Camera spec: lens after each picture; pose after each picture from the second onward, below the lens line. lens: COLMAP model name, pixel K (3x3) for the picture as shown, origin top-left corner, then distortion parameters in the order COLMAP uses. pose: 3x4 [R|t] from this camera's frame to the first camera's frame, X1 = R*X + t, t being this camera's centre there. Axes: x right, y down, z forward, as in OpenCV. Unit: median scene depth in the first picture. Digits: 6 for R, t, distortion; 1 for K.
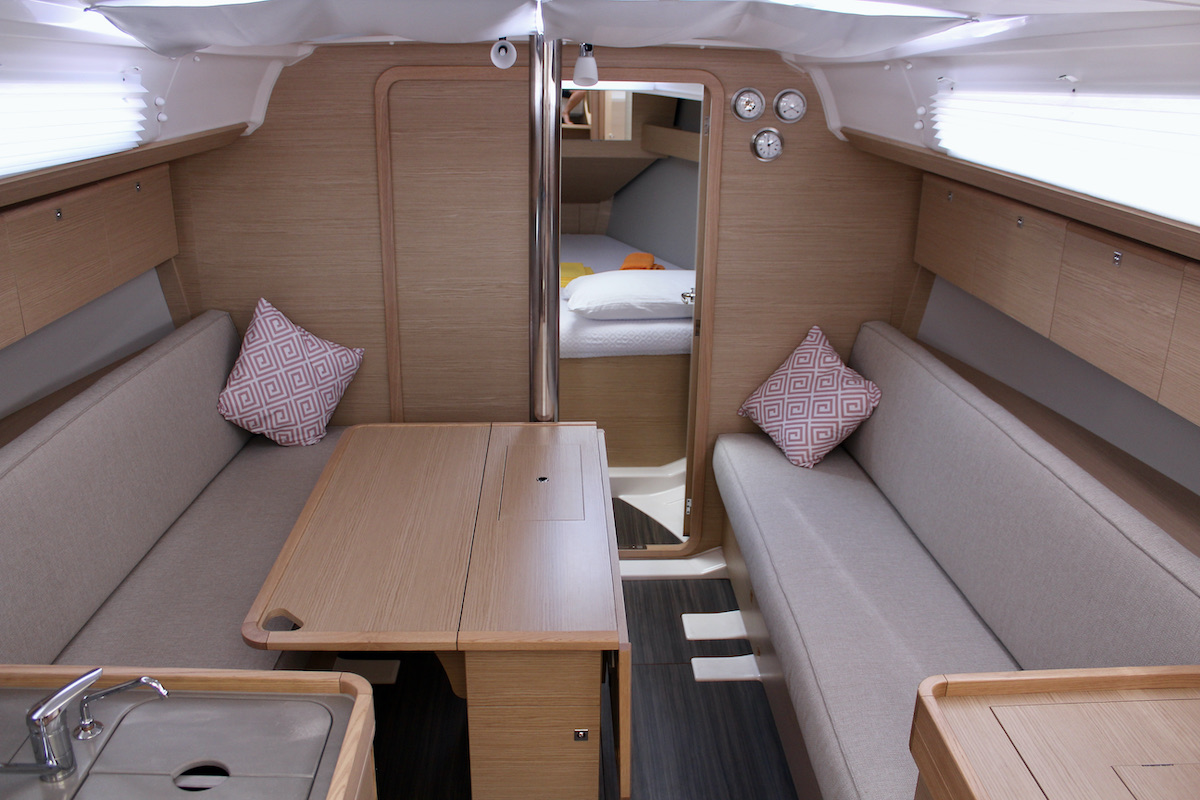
lens RADIAL K [[987.7, 0, 600.0], [0, 987.7, 400.0], [0, 0, 1]] dist [-0.156572, 0.129984]
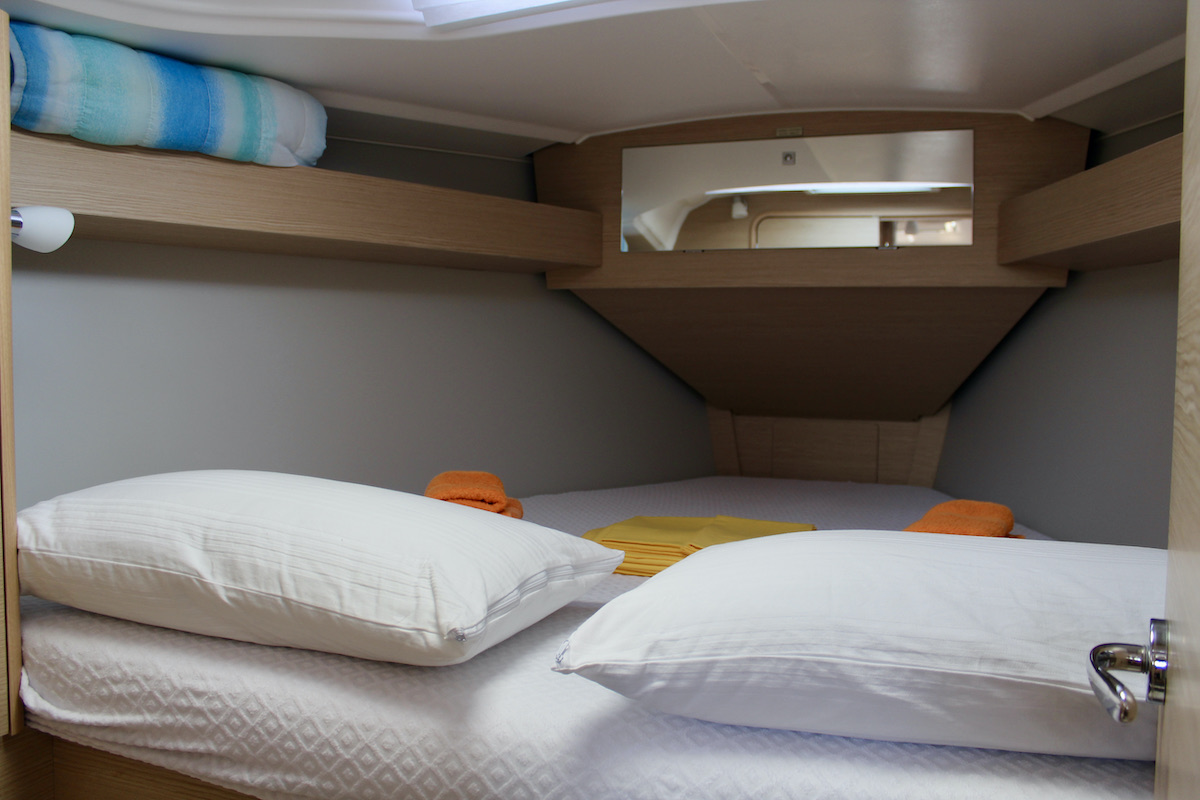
lens RADIAL K [[987.7, 0, 600.0], [0, 987.7, 400.0], [0, 0, 1]] dist [-0.156572, 0.129984]
pose [[0.917193, 0.017318, -0.398067, 0.051454], [-0.136531, 0.952232, -0.273156, -0.068427], [0.374322, 0.304885, 0.875744, 0.600772]]
